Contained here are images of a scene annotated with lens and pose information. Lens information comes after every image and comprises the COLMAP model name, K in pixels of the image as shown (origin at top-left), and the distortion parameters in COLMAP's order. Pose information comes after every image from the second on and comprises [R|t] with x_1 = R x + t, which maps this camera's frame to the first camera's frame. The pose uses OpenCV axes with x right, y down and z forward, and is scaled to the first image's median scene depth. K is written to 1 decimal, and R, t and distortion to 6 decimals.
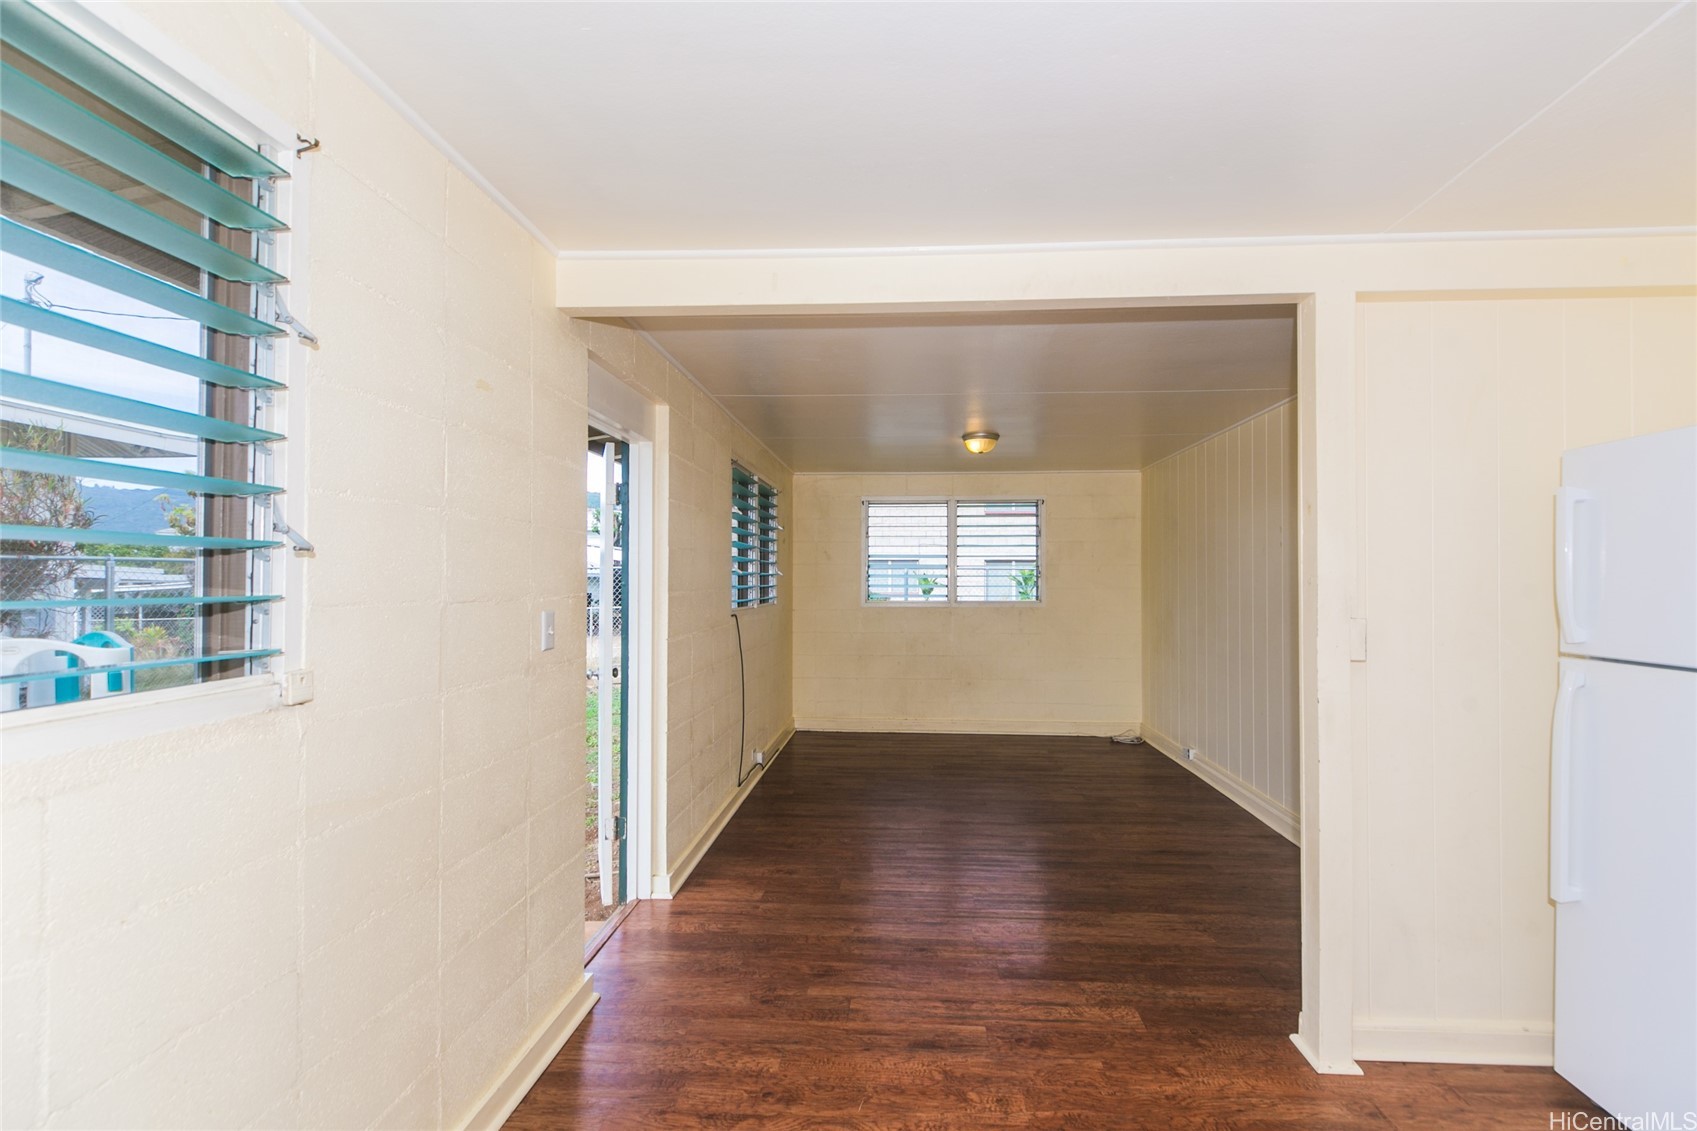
lens RADIAL K [[790.2, 0, 854.3], [0, 790.2, 570.5], [0, 0, 1]] dist [-0.000931, -0.000718]
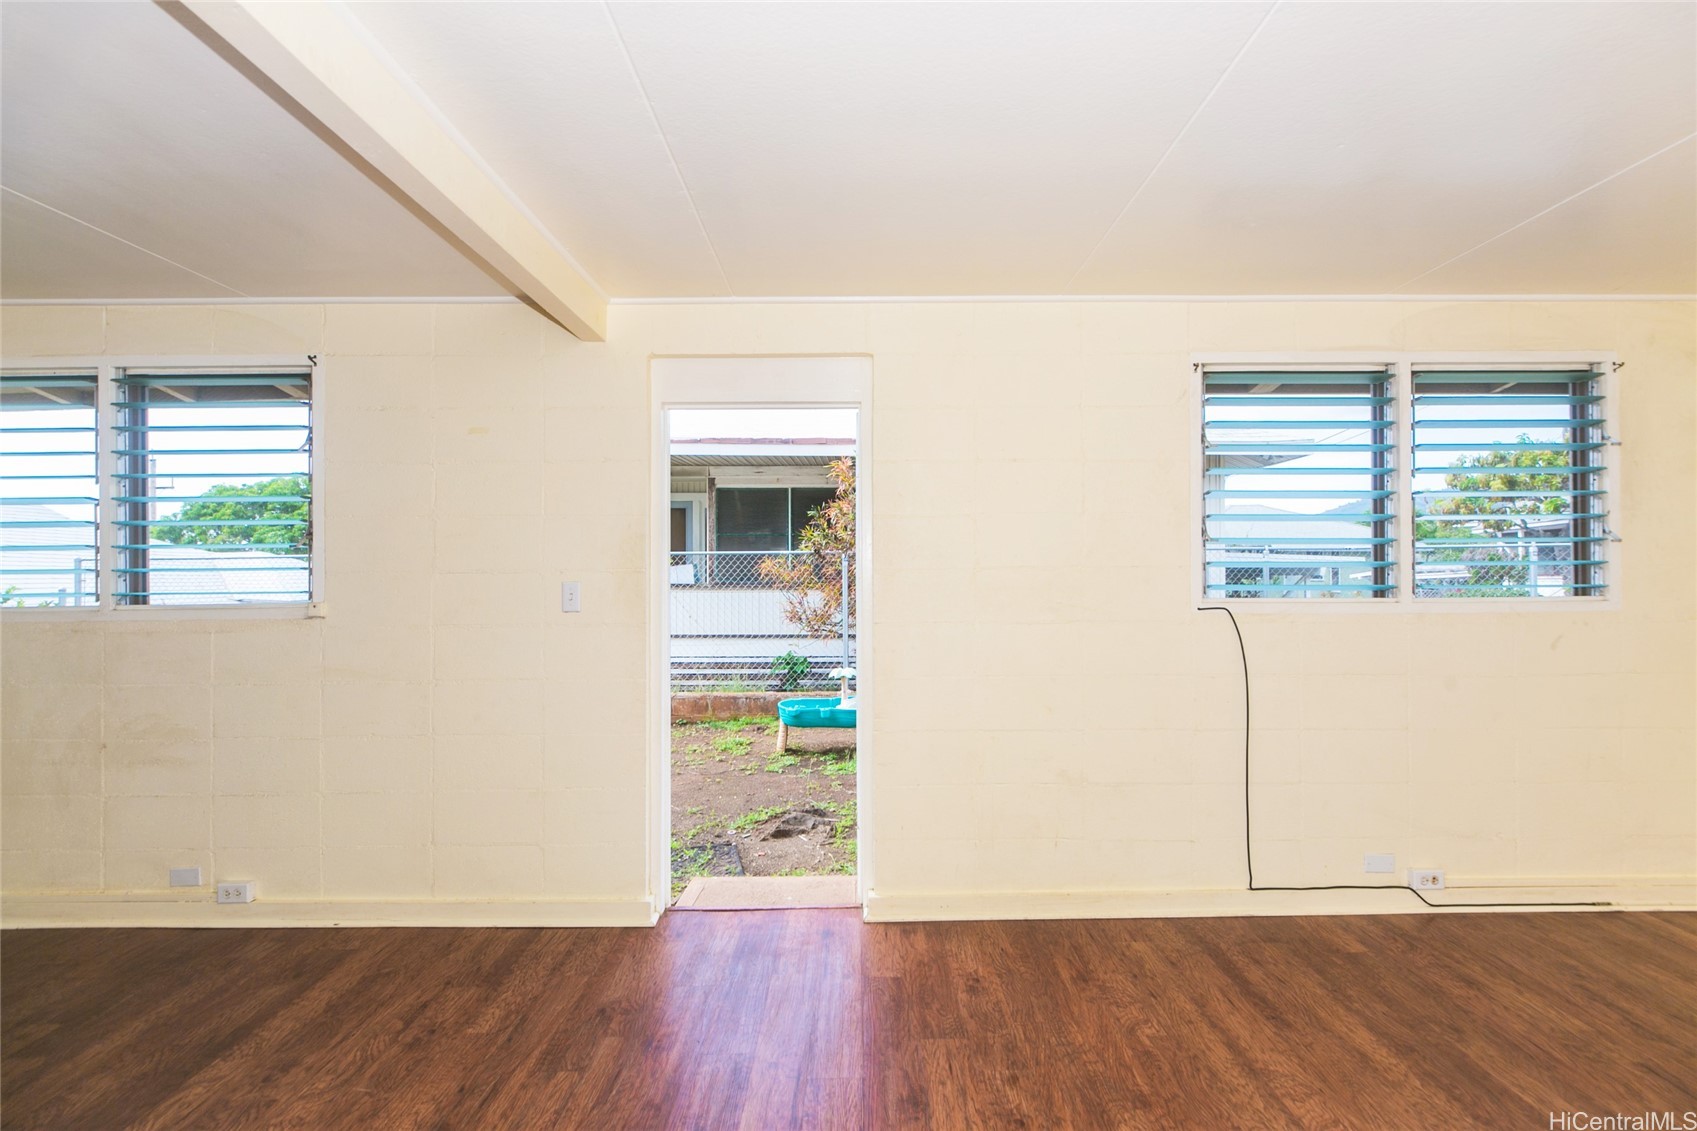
lens RADIAL K [[765.4, 0, 858.8], [0, 765.4, 574.6], [0, 0, 1]] dist [0.005290, -0.000619]
pose [[0.075447, 0.005765, -0.997133, 0.835674], [0.021462, 0.999742, 0.007404, 0.035710], [0.996919, -0.021959, 0.075304, 1.294248]]
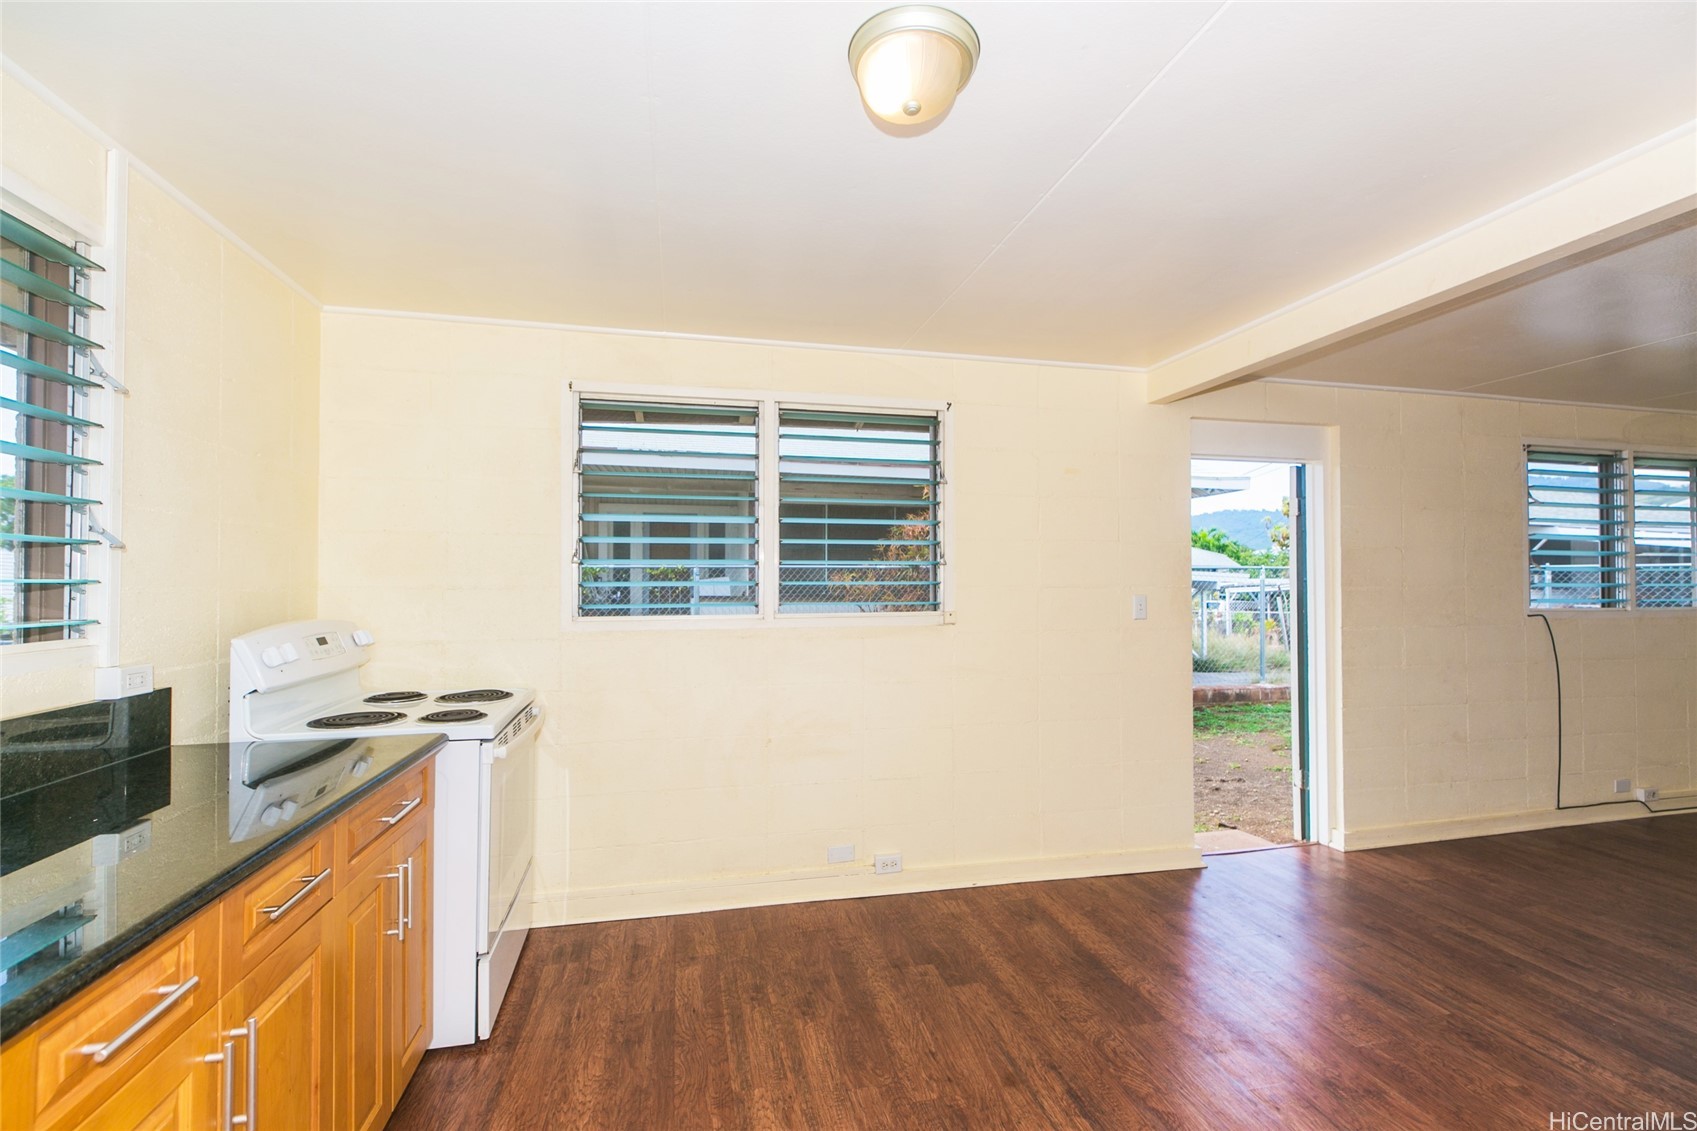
lens RADIAL K [[757.2, 0, 853.1], [0, 757.2, 575.7], [0, 0, 1]] dist [-0.003093, -0.001163]
pose [[0.297634, -0.009200, -0.954636, 0.849017], [0.012844, 0.999902, -0.005632, 0.011010], [0.954594, -0.010585, 0.297723, -0.015512]]
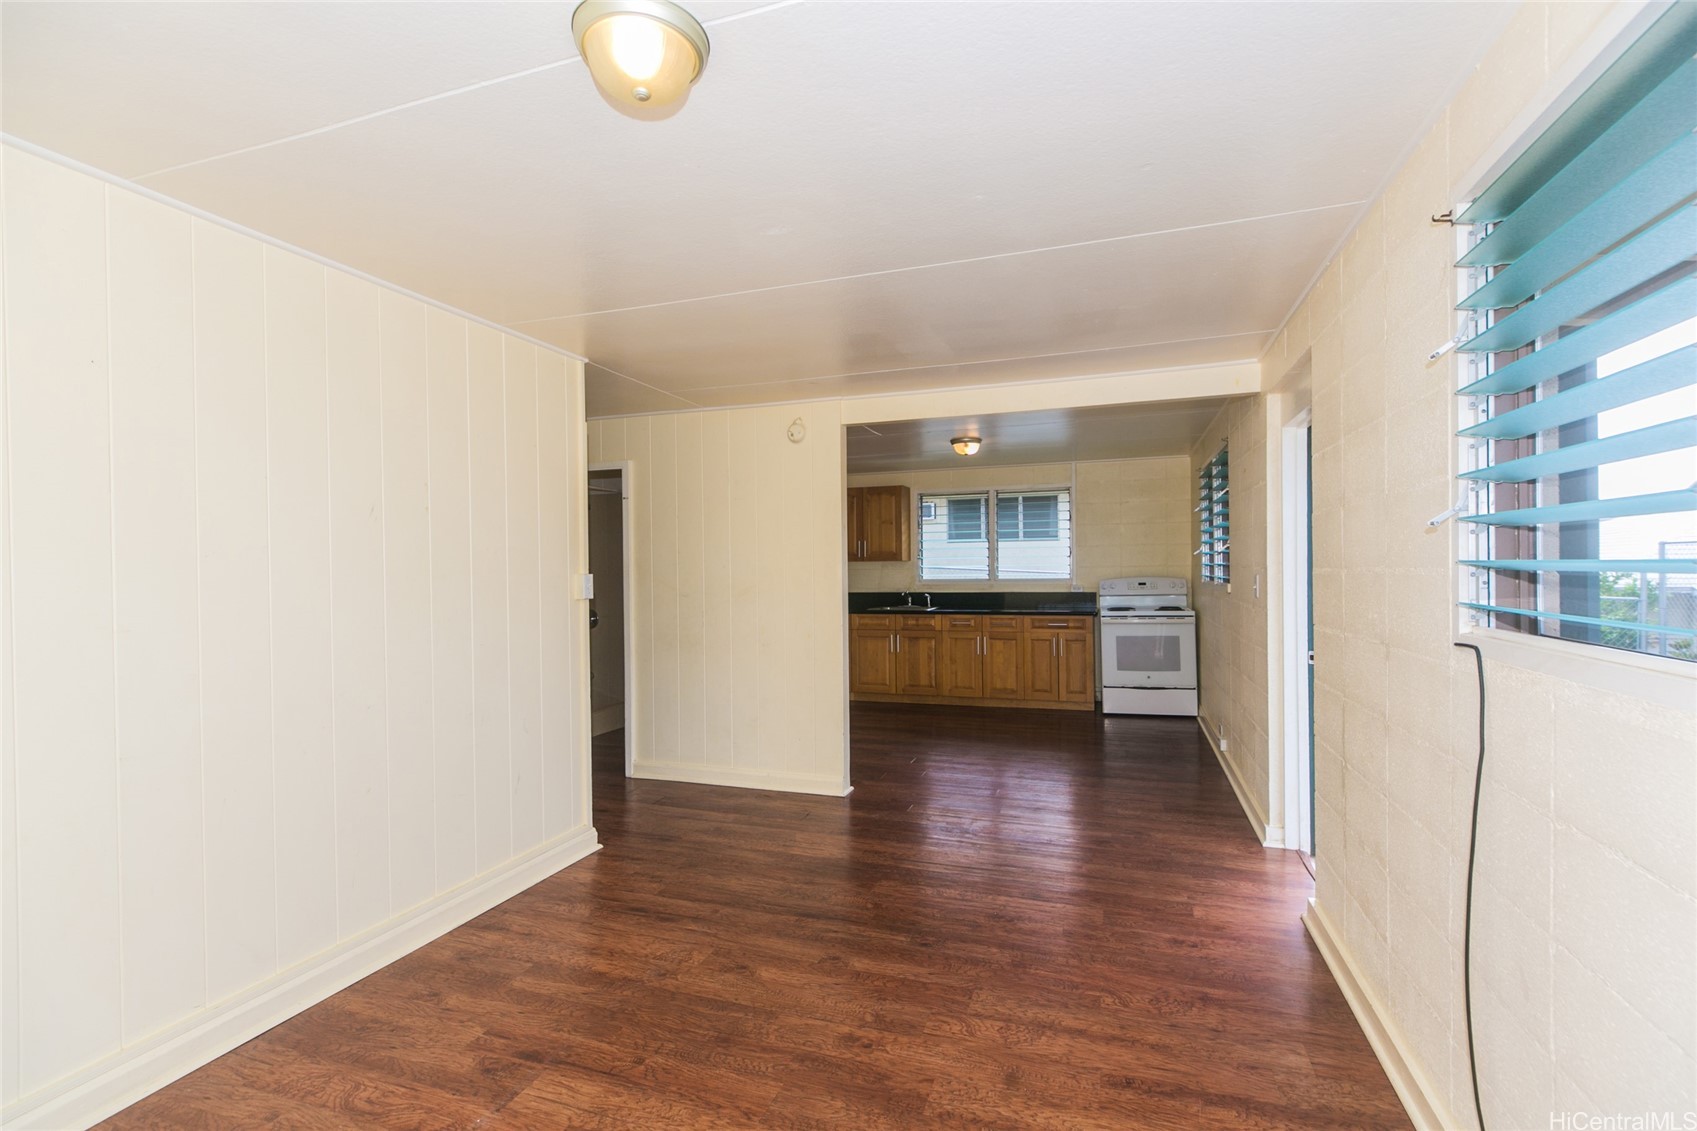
lens RADIAL K [[766.0, 0, 853.5], [0, 766.0, 560.3], [0, 0, 1]] dist [-0.001402, -0.000148]
pose [[-0.967632, 0.014978, 0.251919, 0.041690], [0.009781, 0.999713, -0.021868, 0.046936], [-0.252174, -0.018697, -0.967501, 2.689619]]
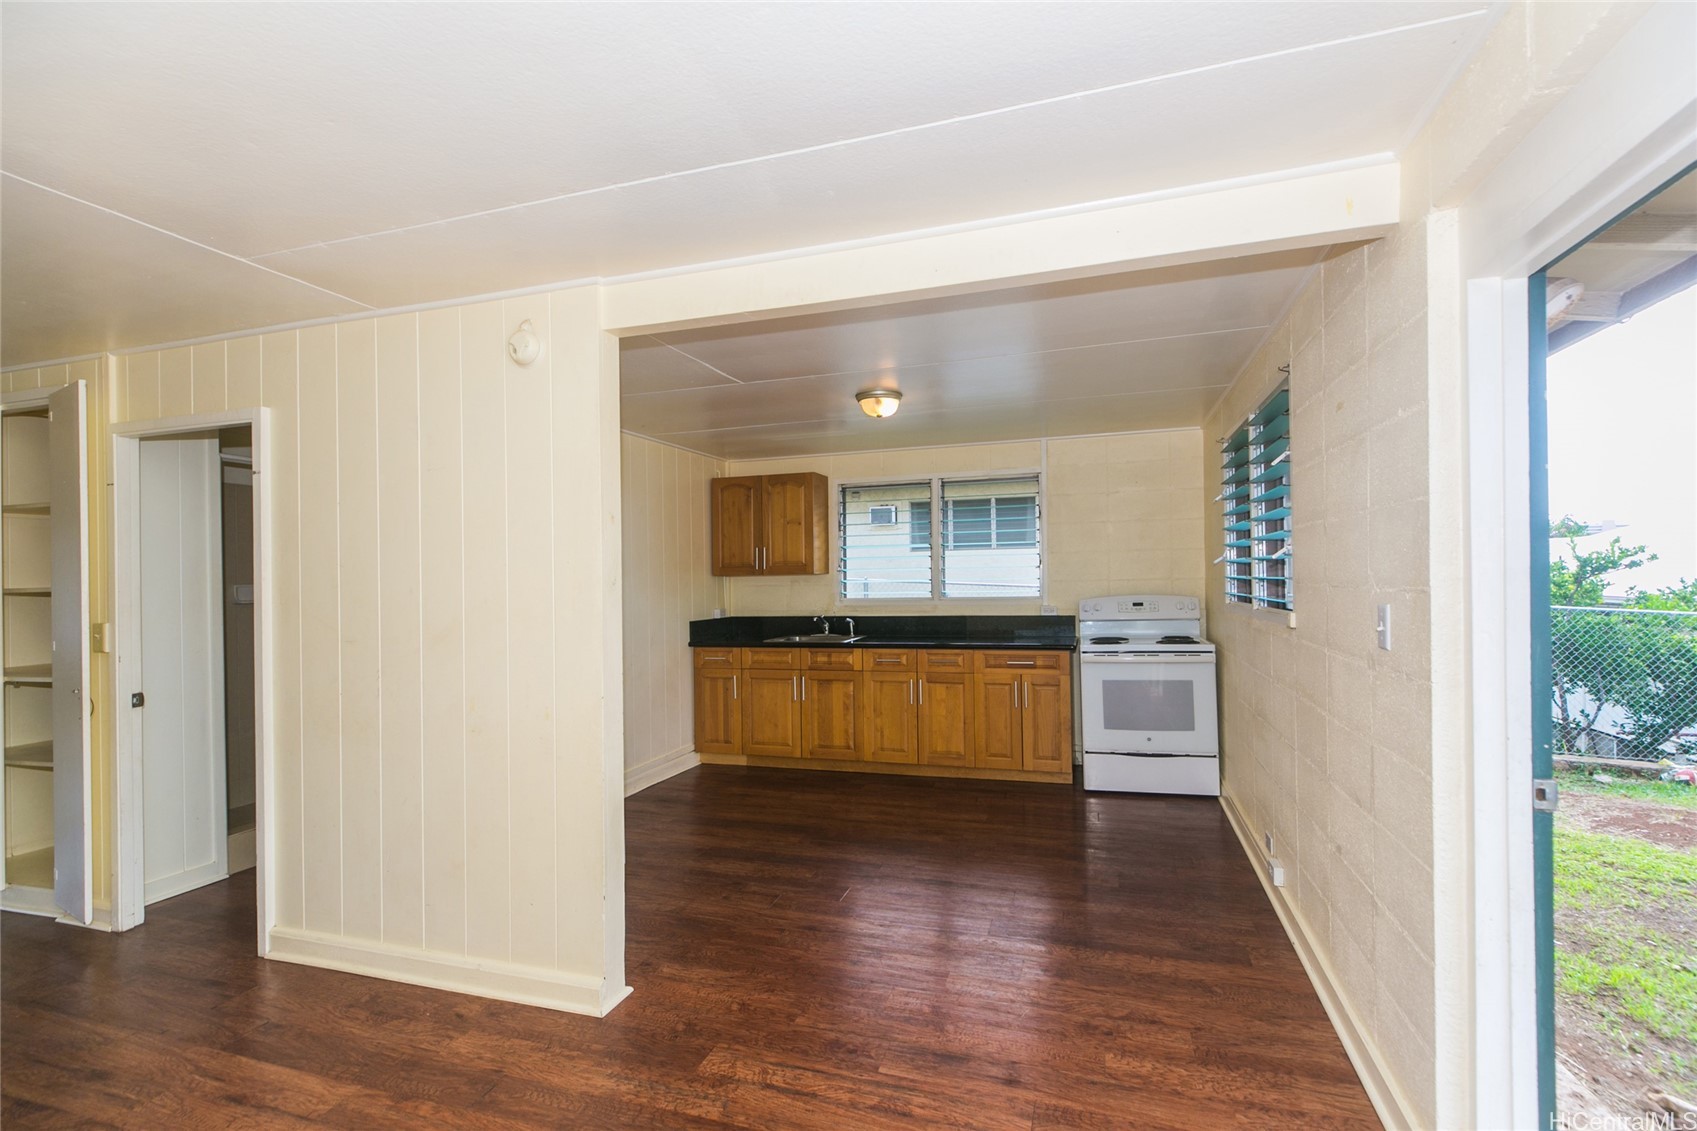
lens RADIAL K [[765.4, 0, 858.8], [0, 765.4, 574.6], [0, 0, 1]] dist [0.005290, -0.000619]
pose [[-0.973009, 0.019984, 0.229900, -0.024833], [0.016587, 0.999723, -0.016700, 0.024956], [-0.230170, -0.012436, -0.973071, 1.825539]]
